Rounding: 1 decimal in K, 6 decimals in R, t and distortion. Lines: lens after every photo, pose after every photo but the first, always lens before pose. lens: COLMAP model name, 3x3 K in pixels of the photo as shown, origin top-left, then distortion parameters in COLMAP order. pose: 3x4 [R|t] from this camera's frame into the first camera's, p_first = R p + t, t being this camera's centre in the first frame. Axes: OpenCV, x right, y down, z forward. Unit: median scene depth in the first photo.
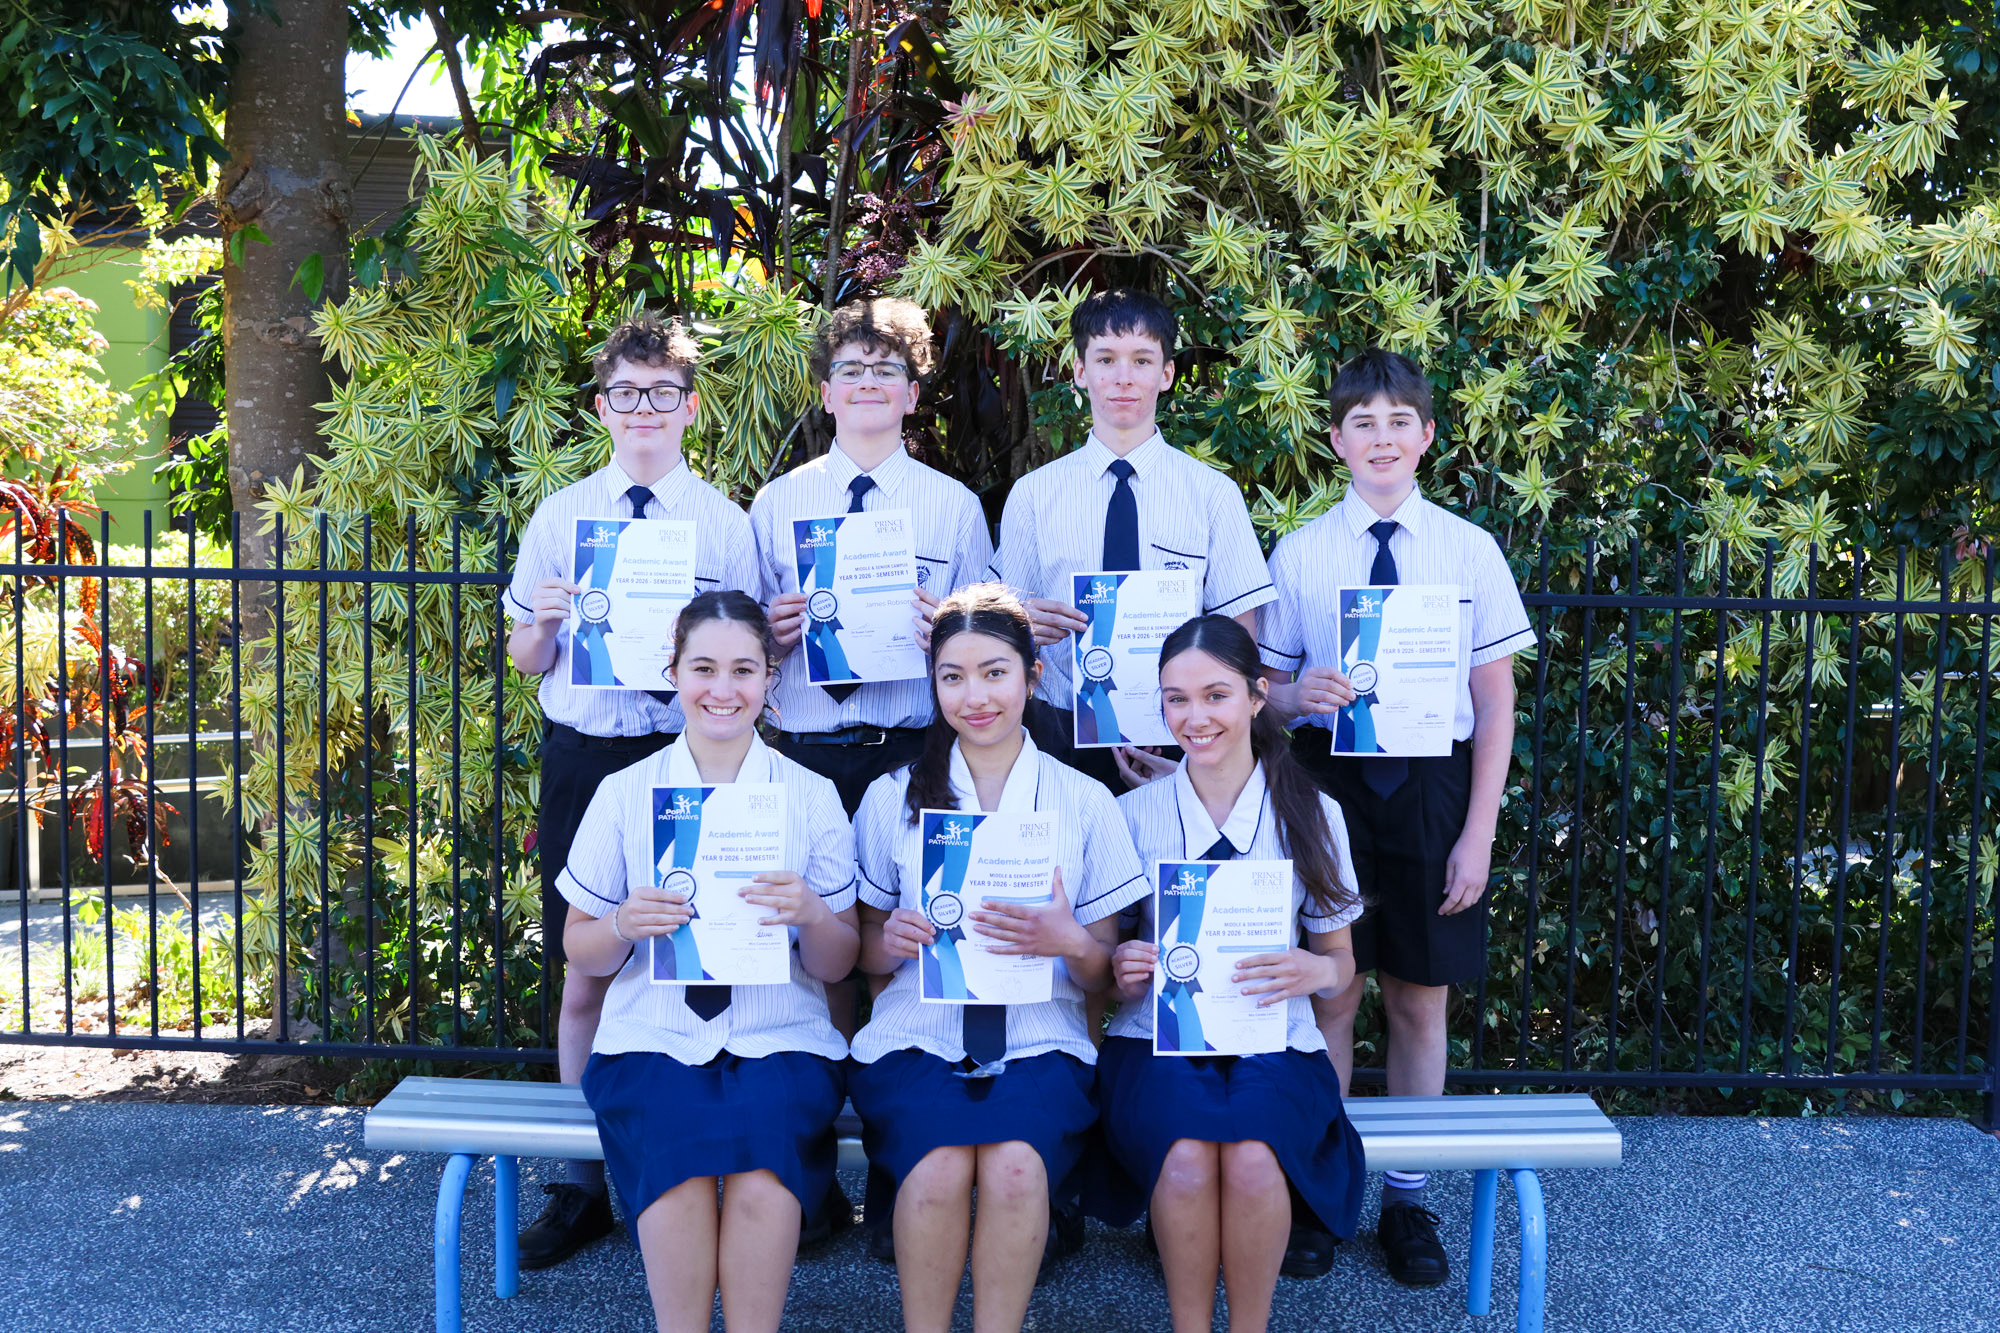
lens RADIAL K [[2238.6, 0, 1005.7], [0, 2238.6, 666.9], [0, 0, 1]] dist [-0.122208, 0.136362]
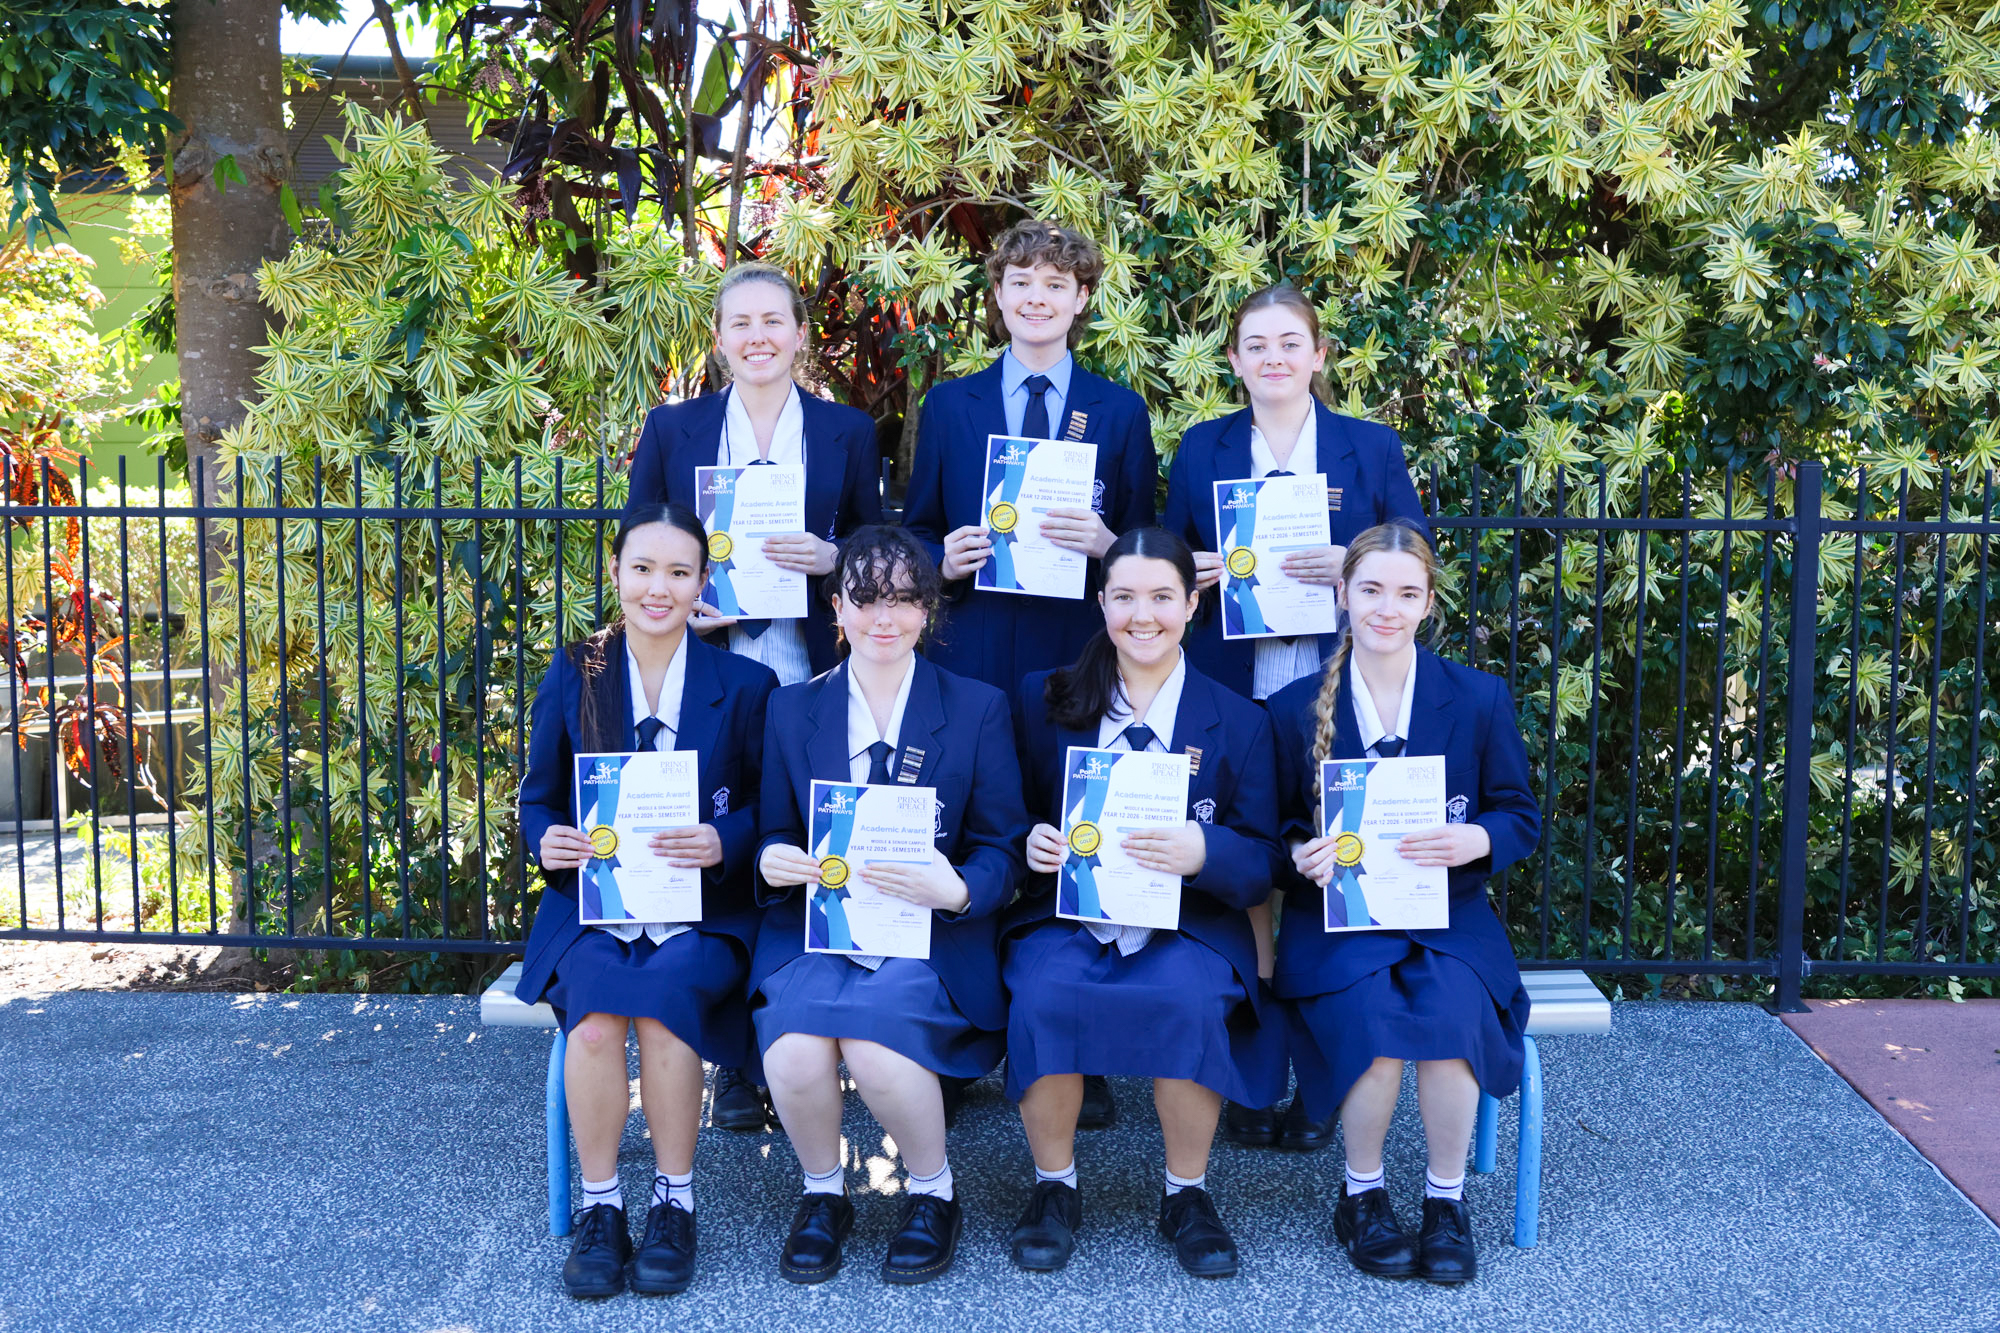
lens RADIAL K [[2285.3, 0, 1005.3], [0, 2285.3, 665.3], [0, 0, 1]] dist [-0.109127, 0.111808]
pose [[0.999191, -0.008257, -0.039364, 0.111801], [0.009385, 0.999548, 0.028568, 0.006194], [0.039111, -0.028915, 0.998816, -0.108136]]
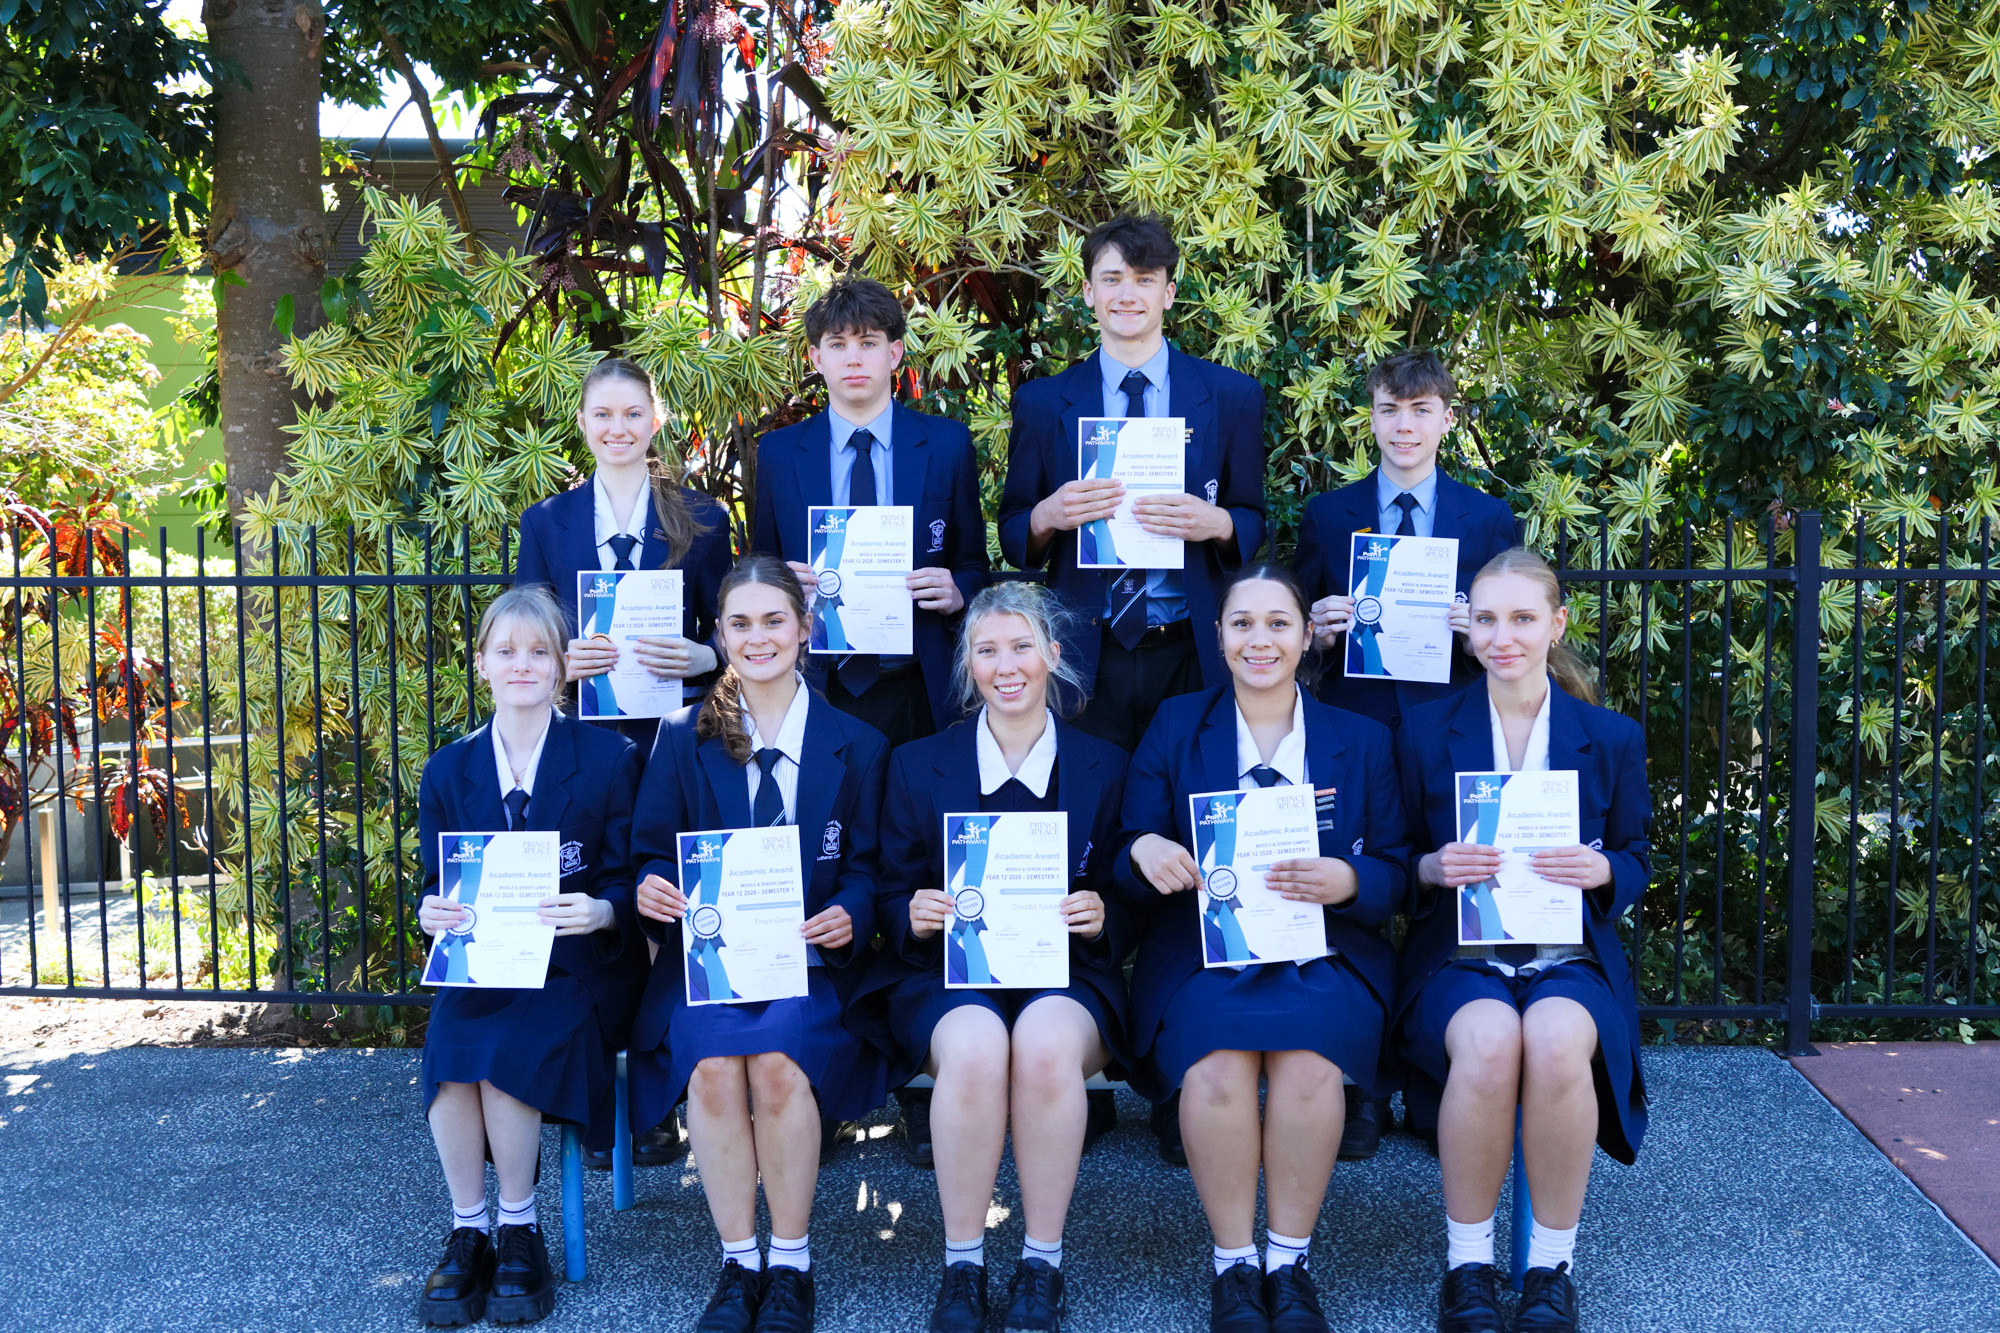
lens RADIAL K [[2241.0, 0, 998.6], [0, 2241.0, 656.8], [0, 0, 1]] dist [-0.119344, 0.121663]
pose [[0.997675, -0.021170, -0.064773, 0.129589], [0.021136, 0.999776, -0.001214, 0.006840], [0.064784, -0.000158, 0.997899, -0.108997]]
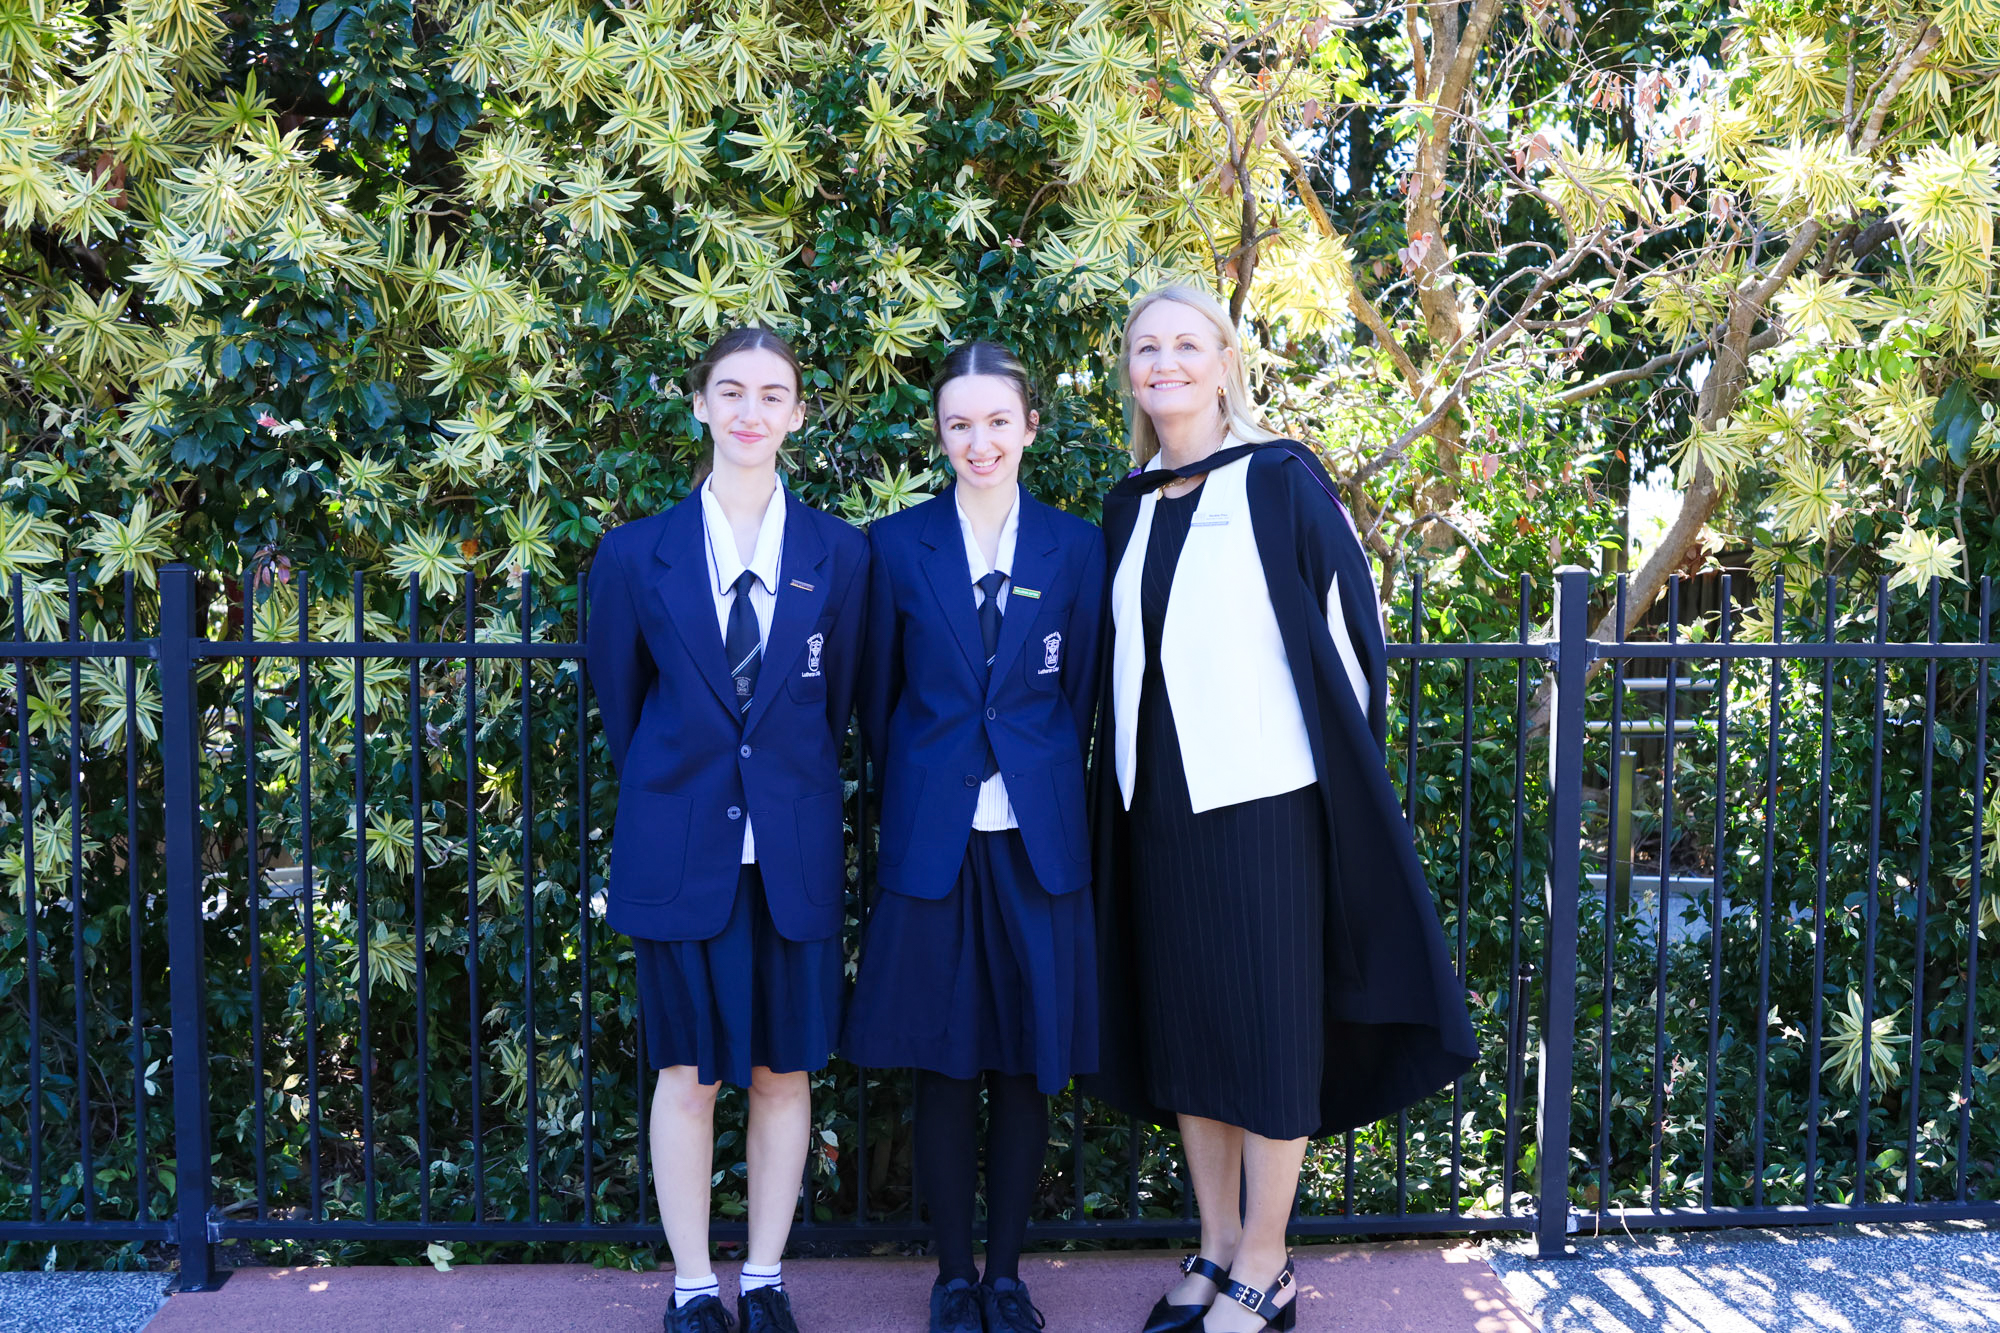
lens RADIAL K [[2244.3, 0, 1011.3], [0, 2244.3, 659.8], [0, 0, 1]] dist [-0.103626, 0.085169]
pose [[0.998917, -0.018191, 0.042823, 0.698118], [0.017900, 0.999814, 0.007169, -0.021701], [-0.042946, -0.006395, 0.999057, 0.166574]]
